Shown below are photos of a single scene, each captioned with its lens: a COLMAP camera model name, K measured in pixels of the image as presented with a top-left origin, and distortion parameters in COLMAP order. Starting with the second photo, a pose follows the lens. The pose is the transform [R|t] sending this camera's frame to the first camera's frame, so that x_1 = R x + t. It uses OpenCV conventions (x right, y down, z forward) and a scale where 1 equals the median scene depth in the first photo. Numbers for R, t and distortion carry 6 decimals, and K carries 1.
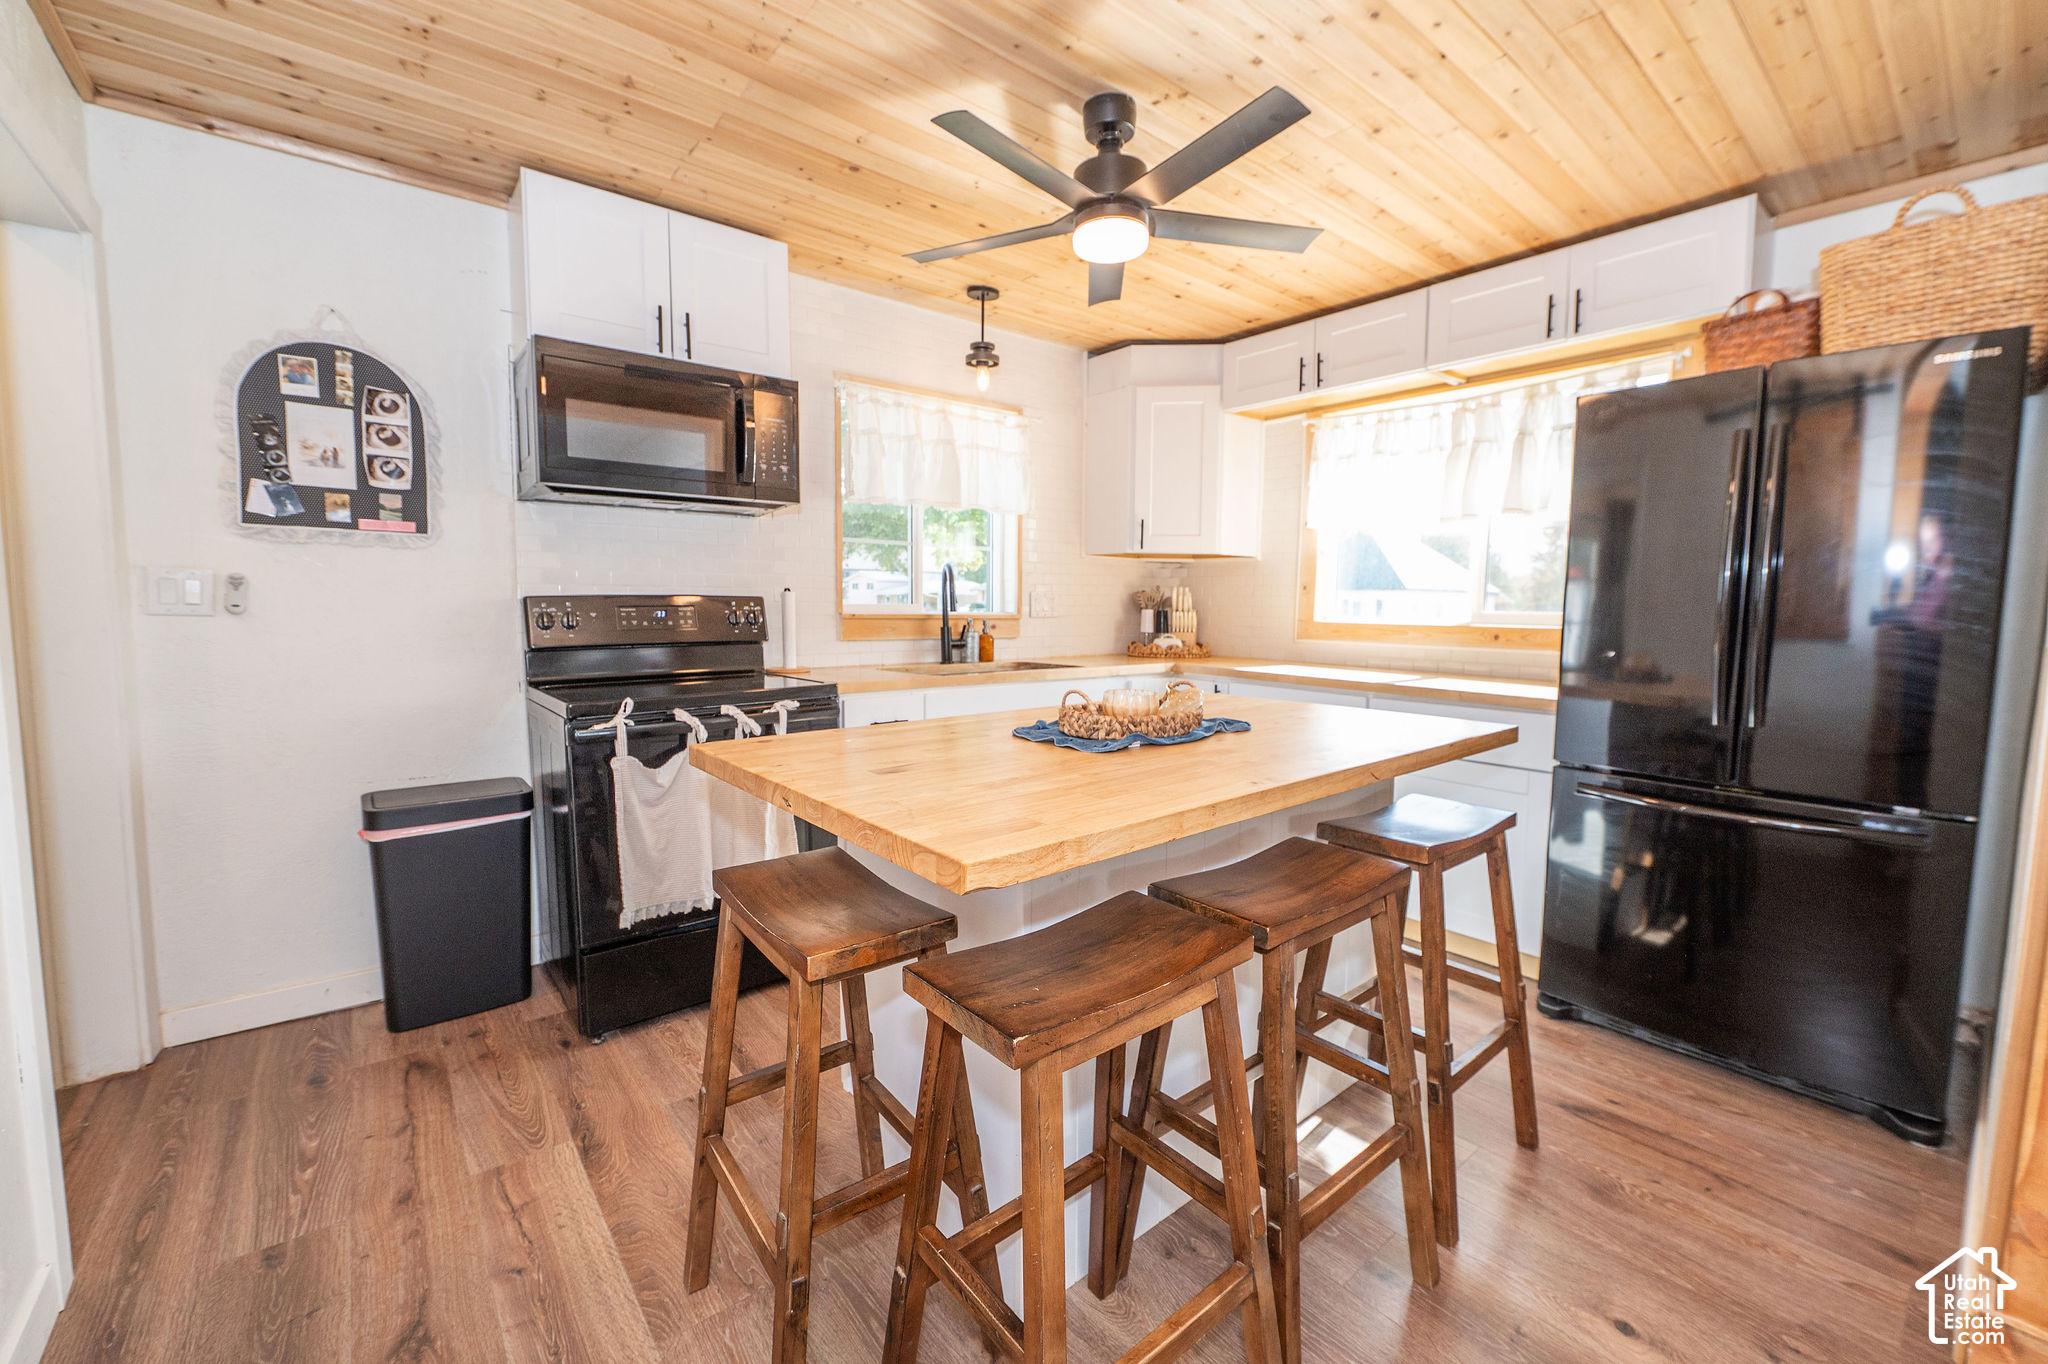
lens RADIAL K [[823.5, 0, 1056.7], [0, 823.5, 677.9], [0, 0, 1]] dist [-0.012077, -0.000160]
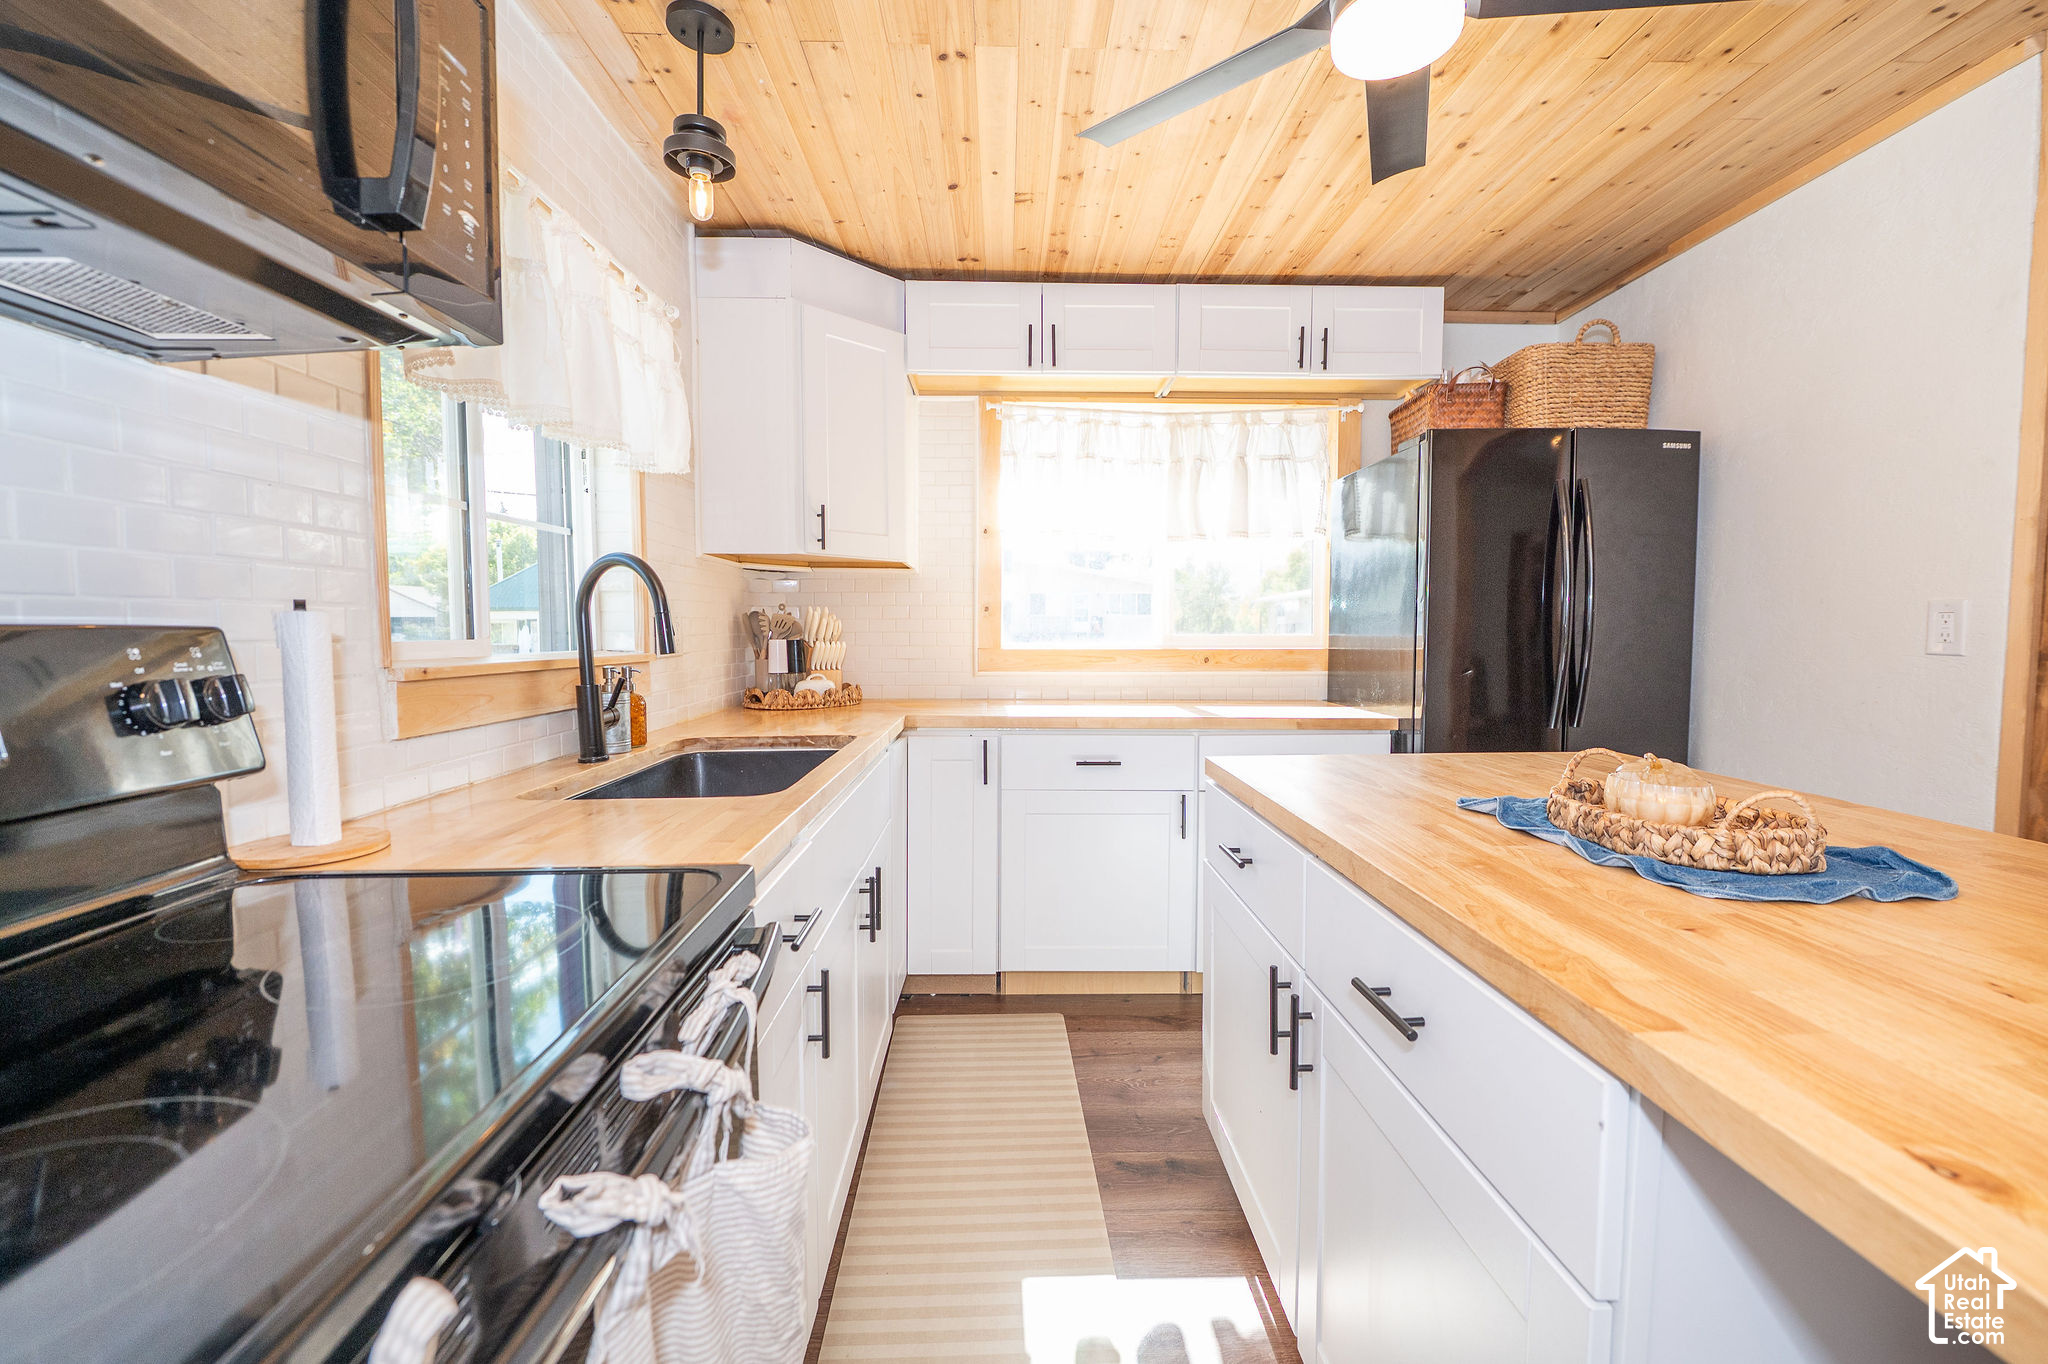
lens RADIAL K [[843.4, 0, 1022.2], [0, 843.4, 675.4], [0, 0, 1]] dist [-0.012336, 0.000159]
pose [[0.625152, -0.054736, 0.778582, -0.368482], [0.078988, 0.996853, 0.006659, -0.051733], [-0.776496, 0.057335, 0.627508, 0.503150]]
